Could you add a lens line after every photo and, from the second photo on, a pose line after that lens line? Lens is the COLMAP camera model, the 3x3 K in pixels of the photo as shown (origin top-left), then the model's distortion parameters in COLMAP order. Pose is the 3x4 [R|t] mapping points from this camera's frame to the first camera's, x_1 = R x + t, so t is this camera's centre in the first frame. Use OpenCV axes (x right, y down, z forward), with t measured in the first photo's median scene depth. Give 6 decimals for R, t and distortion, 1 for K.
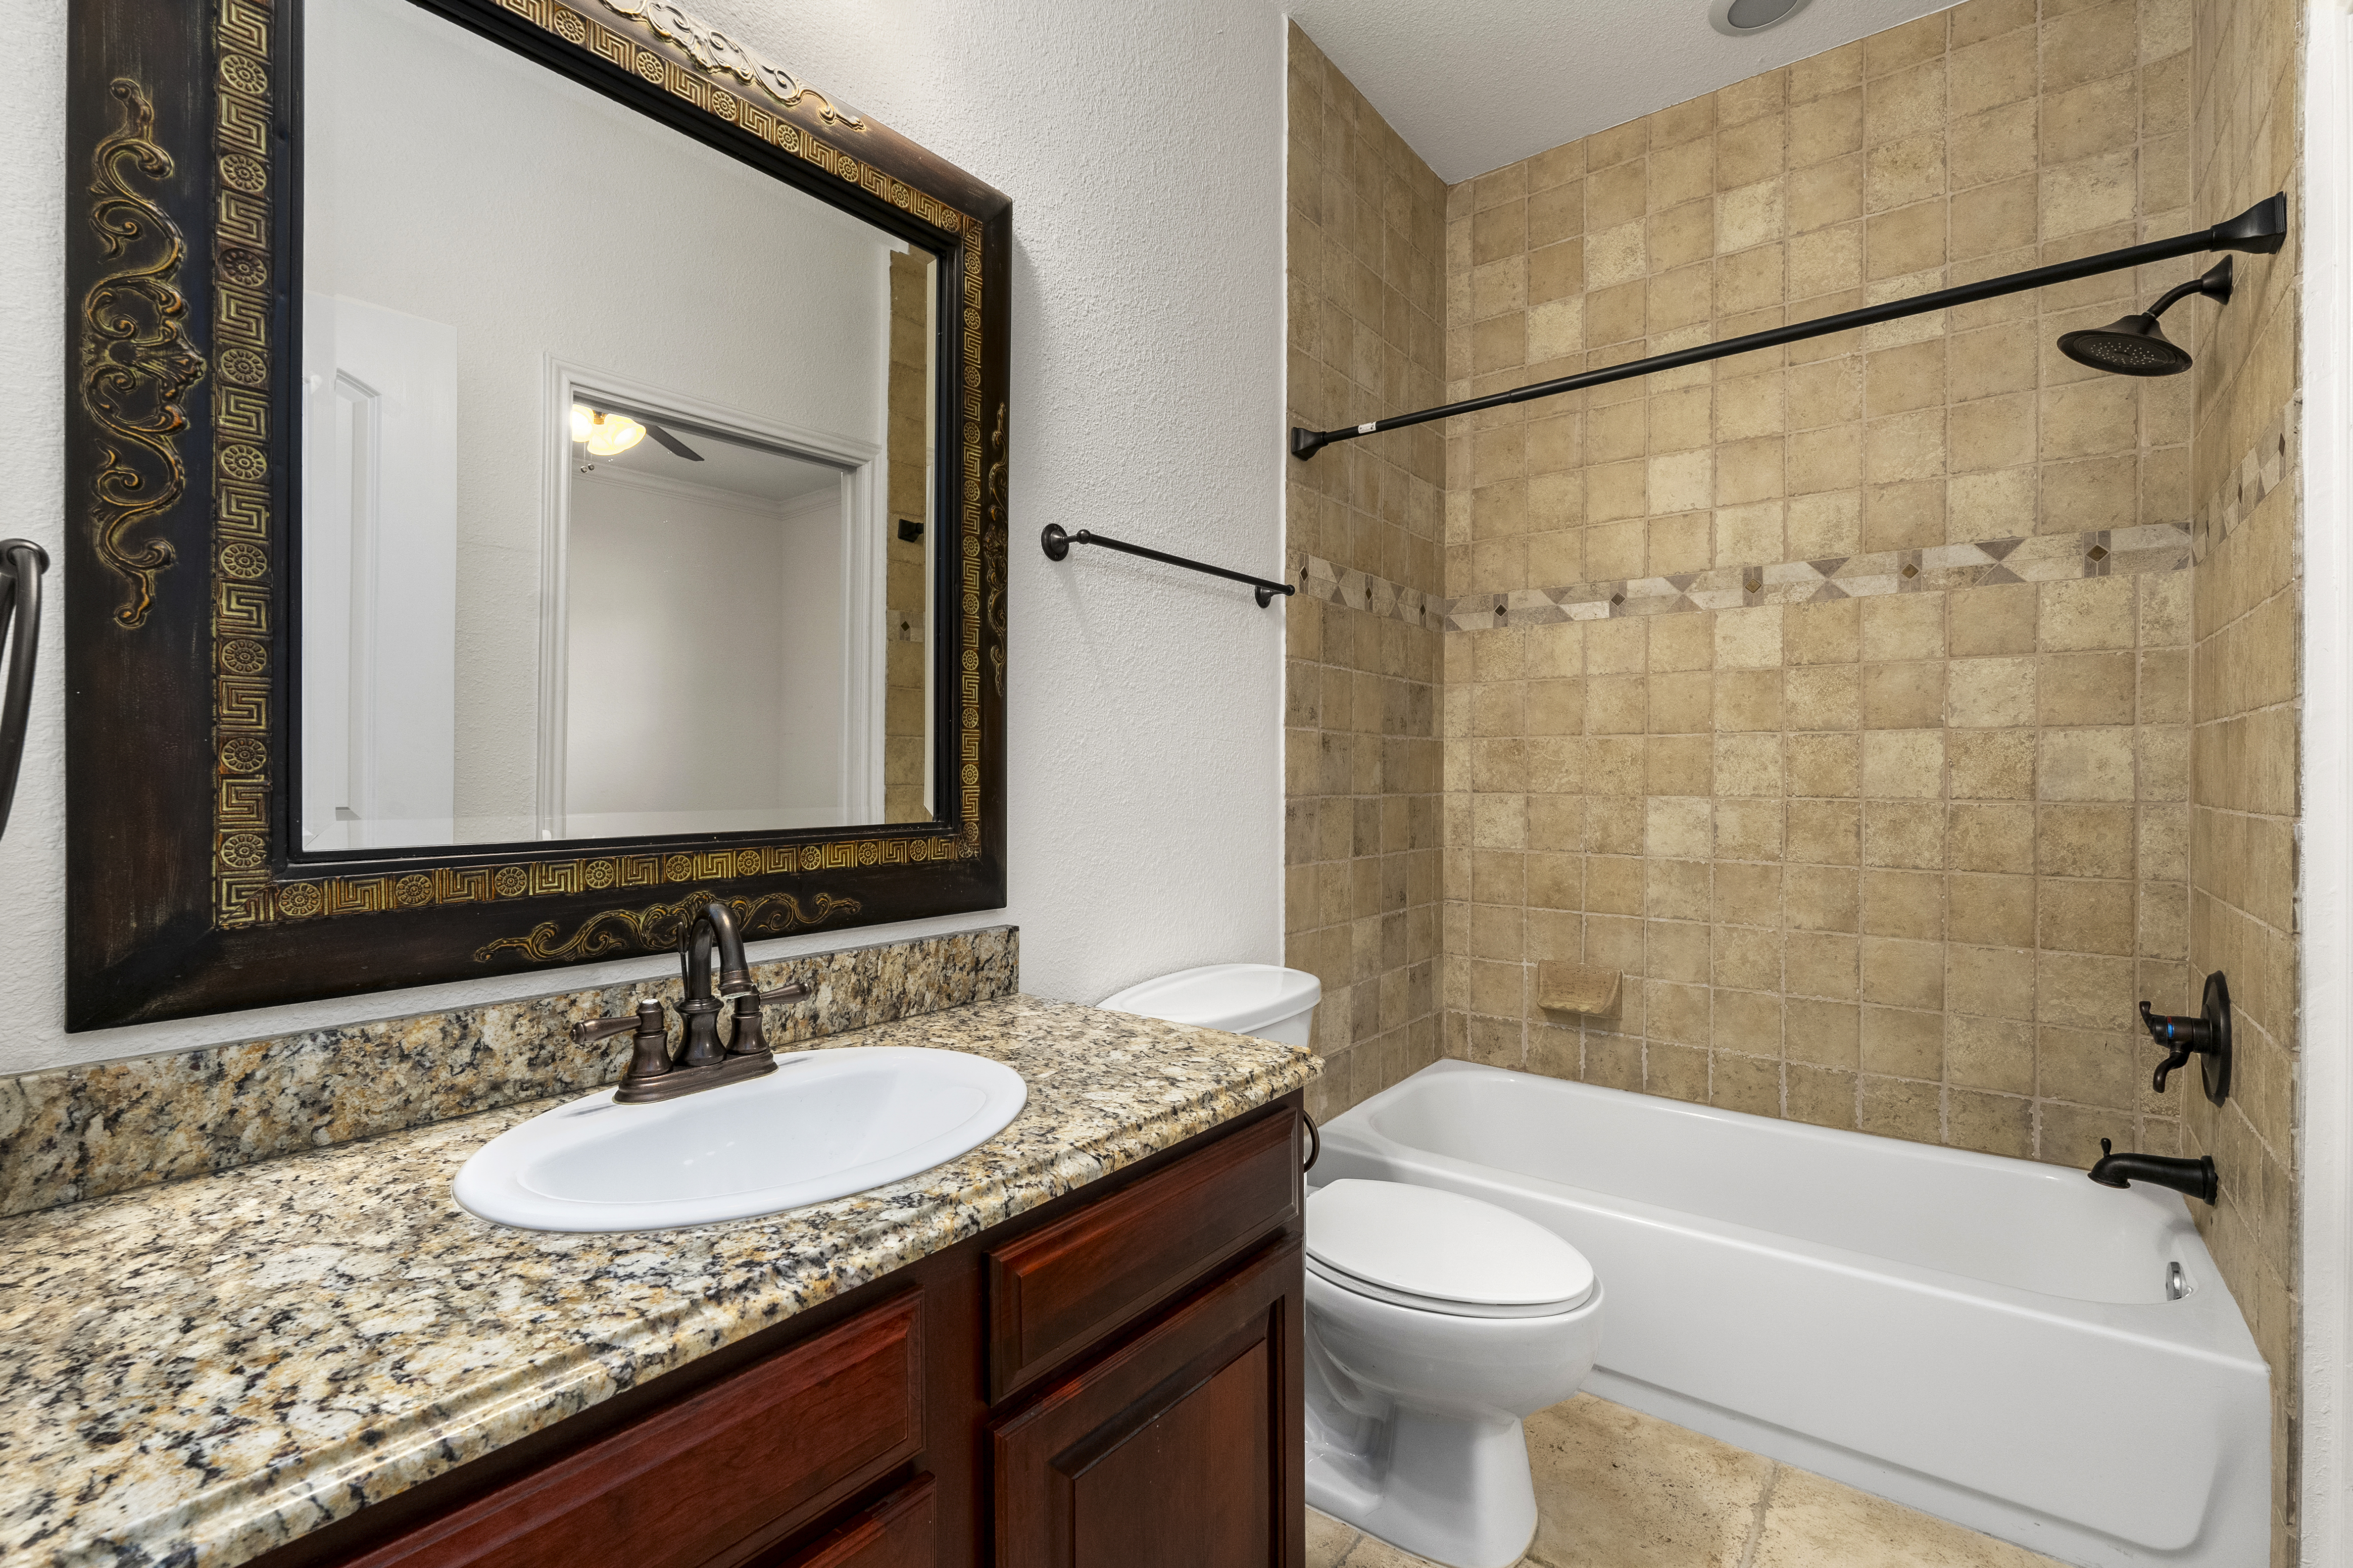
lens RADIAL K [[1040.5, 0, 1176.5], [0, 1040.5, 784.0], [0, 0, 1]] dist [-0.008648, -0.000108]
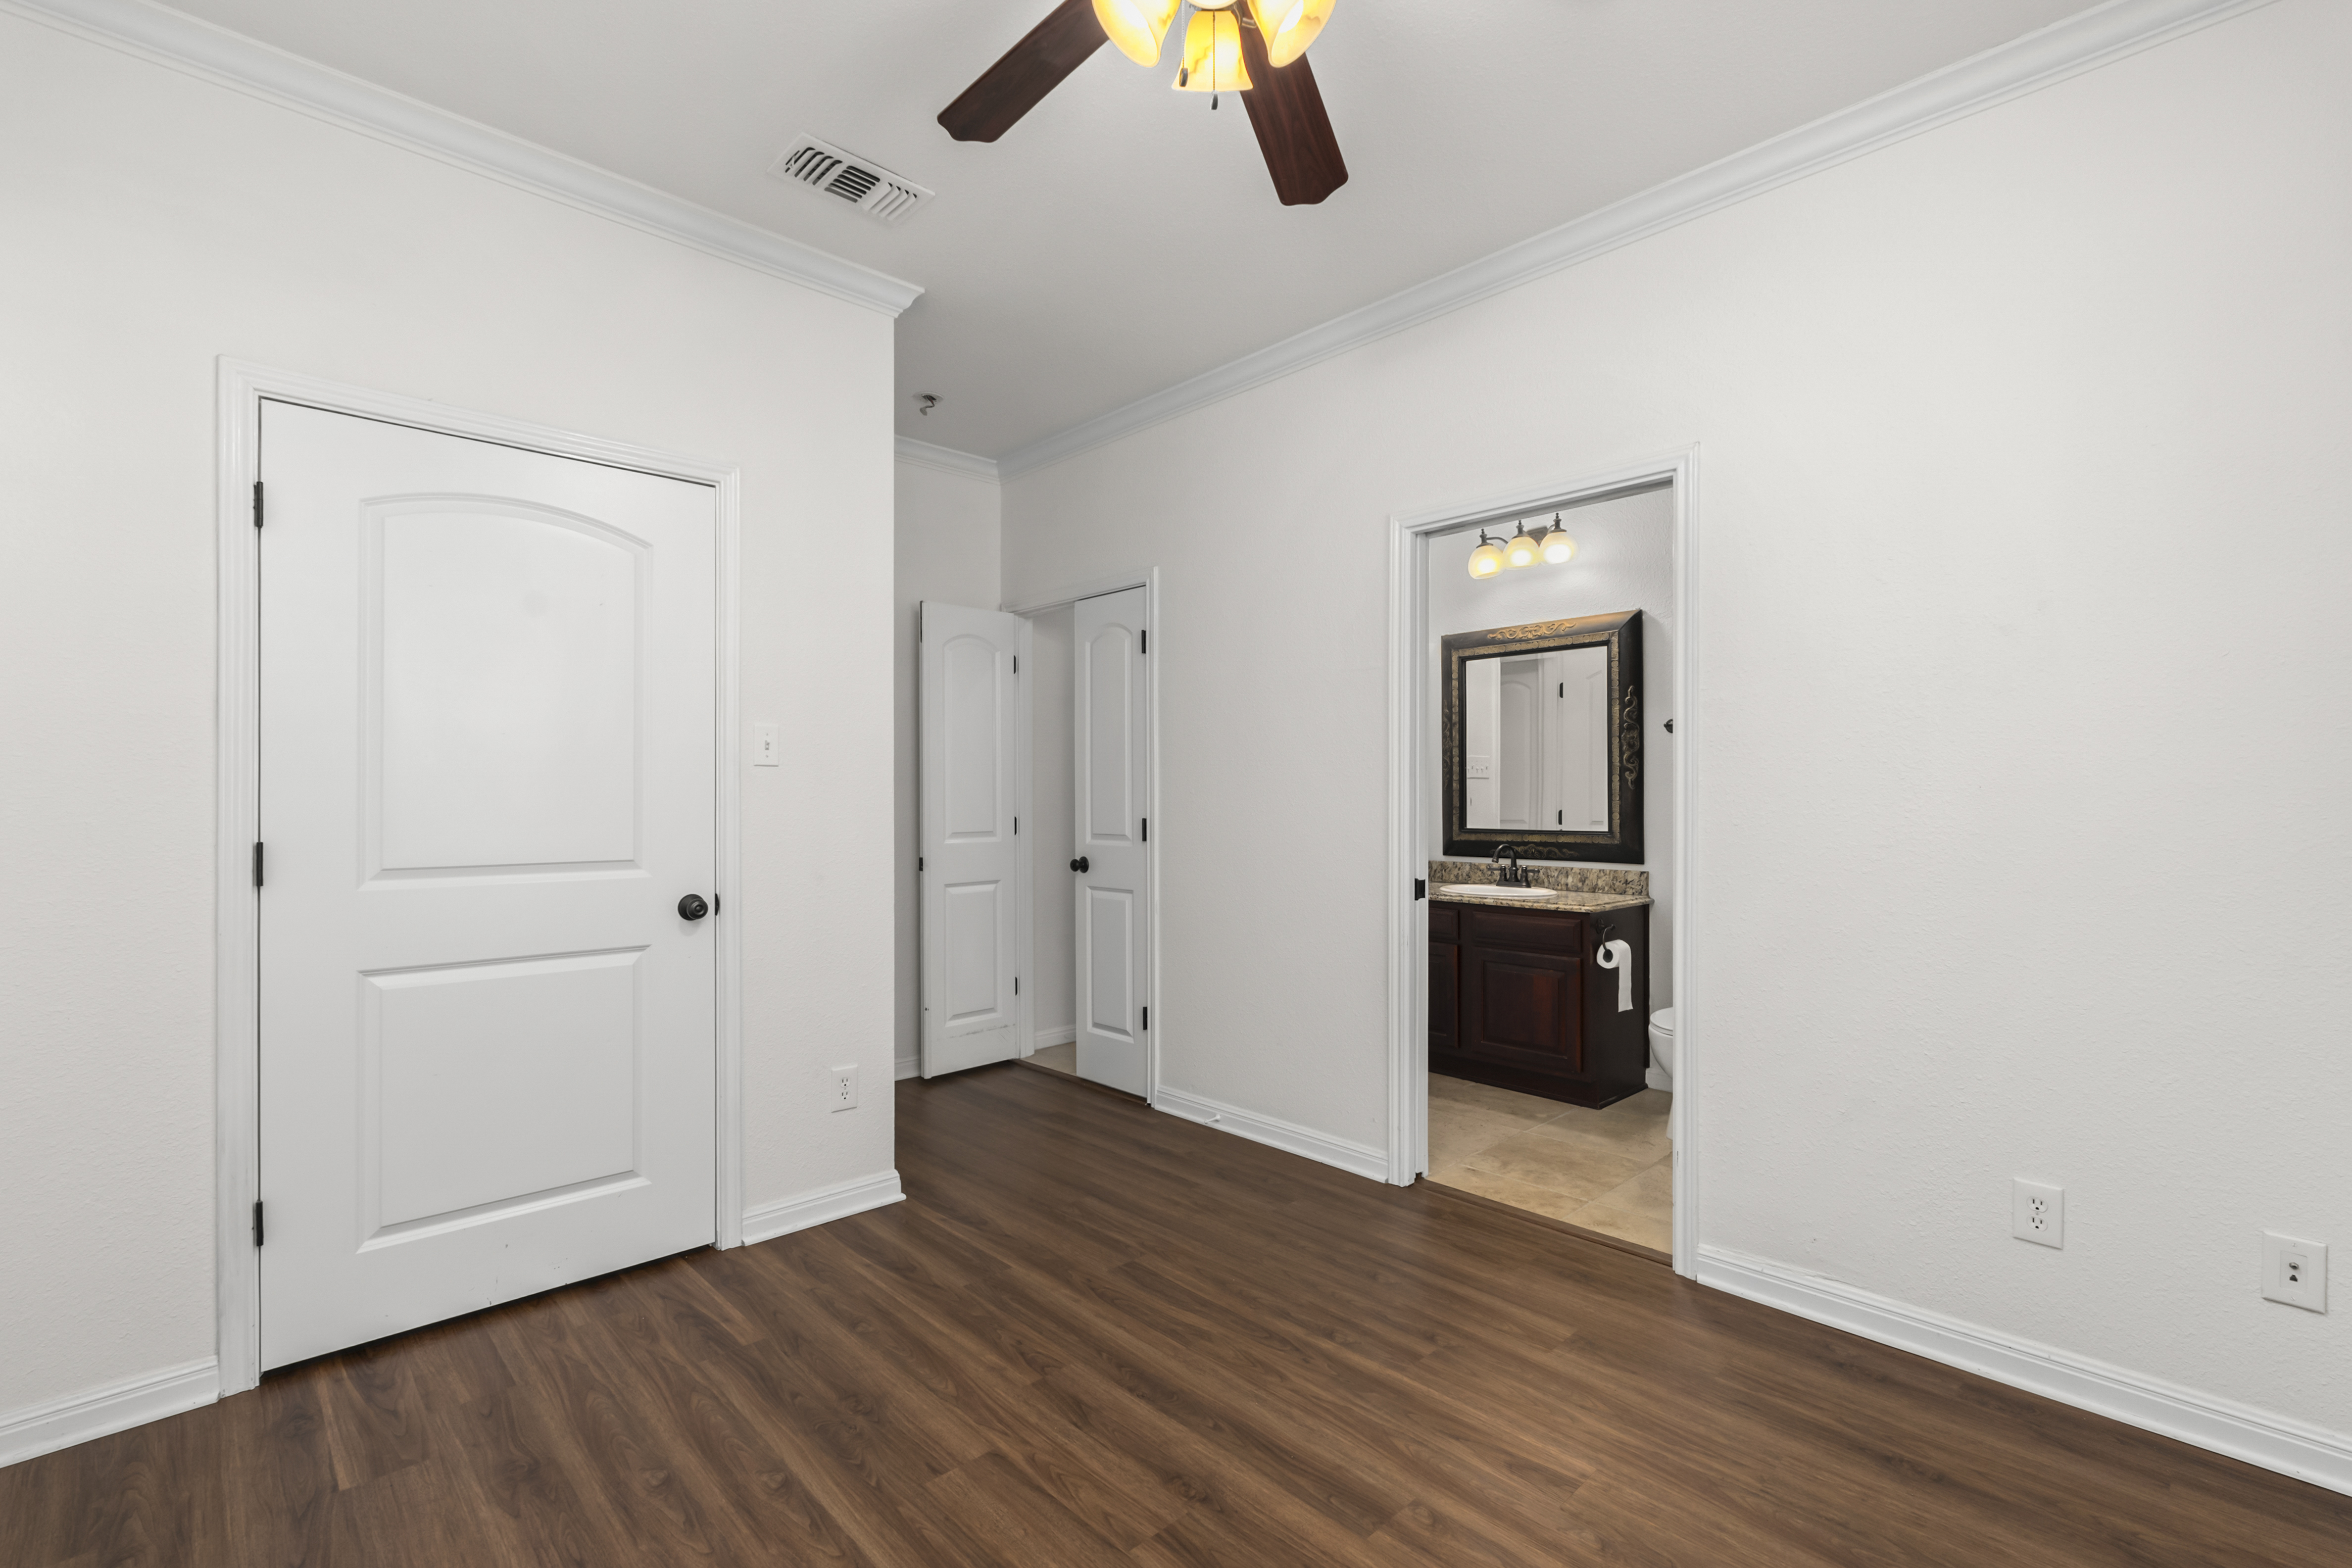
lens RADIAL K [[1040.1, 0, 1176.0], [0, 1040.1, 784.0], [0, 0, 1]] dist [-0.008648, -0.000108]
pose [[-0.144046, -0.008629, -0.989533, 3.185106], [-0.006513, 0.999949, -0.007771, -0.076726], [0.989550, 0.005325, -0.144095, 0.187273]]
